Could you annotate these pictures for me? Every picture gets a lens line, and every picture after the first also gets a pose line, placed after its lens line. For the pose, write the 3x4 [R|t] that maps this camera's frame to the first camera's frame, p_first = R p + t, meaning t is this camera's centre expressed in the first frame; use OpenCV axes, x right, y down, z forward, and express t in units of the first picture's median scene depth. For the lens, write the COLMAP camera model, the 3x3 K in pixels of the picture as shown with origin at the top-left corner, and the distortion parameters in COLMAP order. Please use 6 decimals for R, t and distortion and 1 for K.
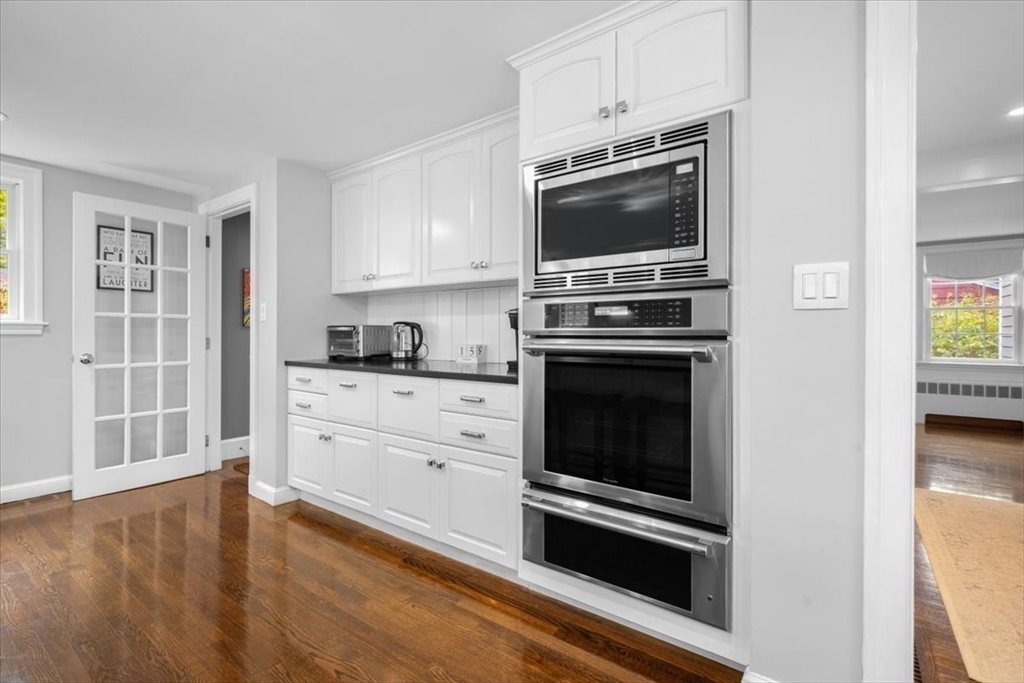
lens RADIAL K [[460.5, 0, 510.4], [0, 460.5, 329.3], [0, 0, 1]] dist [0.001843, -0.000025]
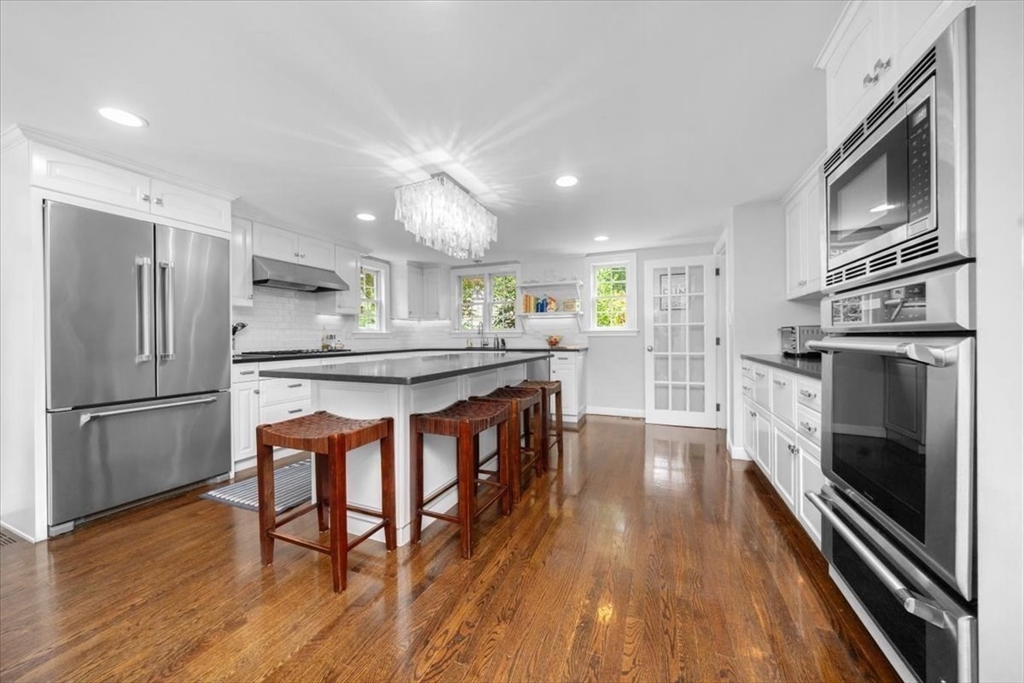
lens RADIAL K [[370.8, 0, 512.0], [0, 370.8, 341.5], [0, 0, 1]] dist [0.000527, 0.000037]
pose [[0.254469, 0.009304, -0.967036, 0.626913], [0.014207, 0.999810, 0.013358, 0.010175], [0.966977, -0.017138, 0.254288, 0.126679]]
